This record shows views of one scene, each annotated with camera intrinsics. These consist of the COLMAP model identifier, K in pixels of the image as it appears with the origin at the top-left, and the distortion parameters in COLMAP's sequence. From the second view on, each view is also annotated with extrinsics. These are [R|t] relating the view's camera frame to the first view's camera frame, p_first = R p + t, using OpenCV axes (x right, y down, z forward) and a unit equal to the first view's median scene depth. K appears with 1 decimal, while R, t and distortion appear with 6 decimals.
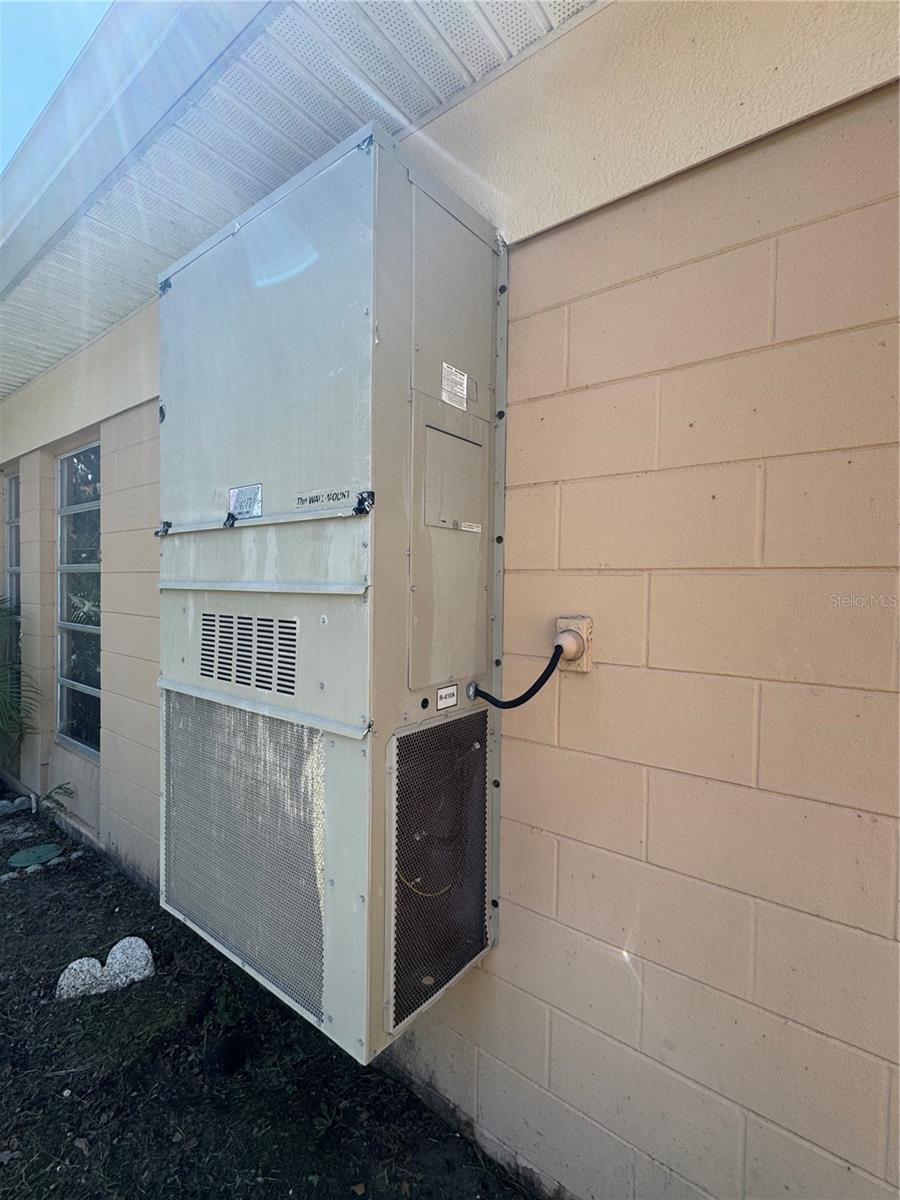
lens RADIAL K [[544.9, 0, 450.0], [0, 544.9, 600.0], [0, 0, 1]] dist [0.000435, 0.000070]
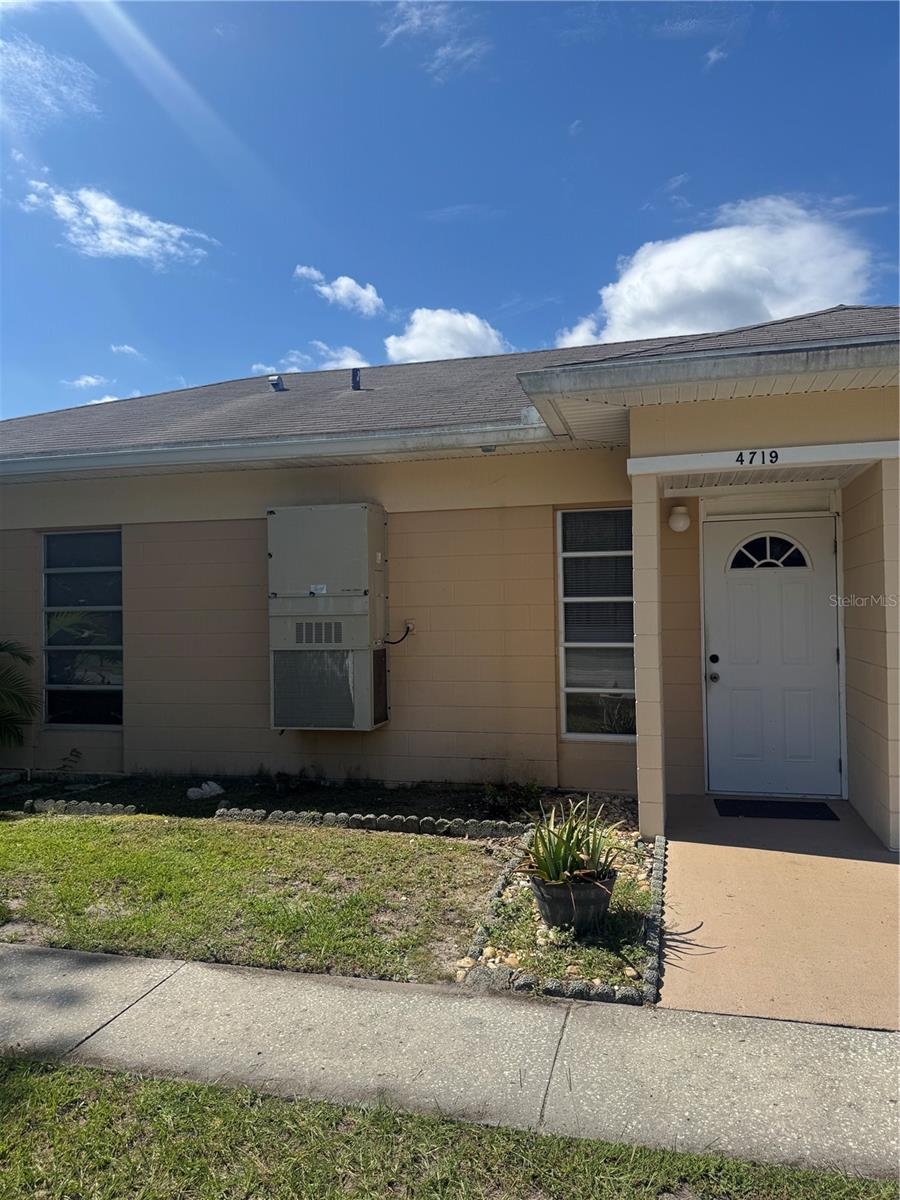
lens RADIAL K [[857.9, 0, 450.0], [0, 857.9, 600.0], [0, 0, 1]] dist [0.100232, -0.002201]
pose [[0.920084, -0.028319, 0.390697, -1.767156], [0.040904, 0.998877, -0.023926, 0.053421], [-0.389581, 0.037995, 0.920208, -4.380373]]
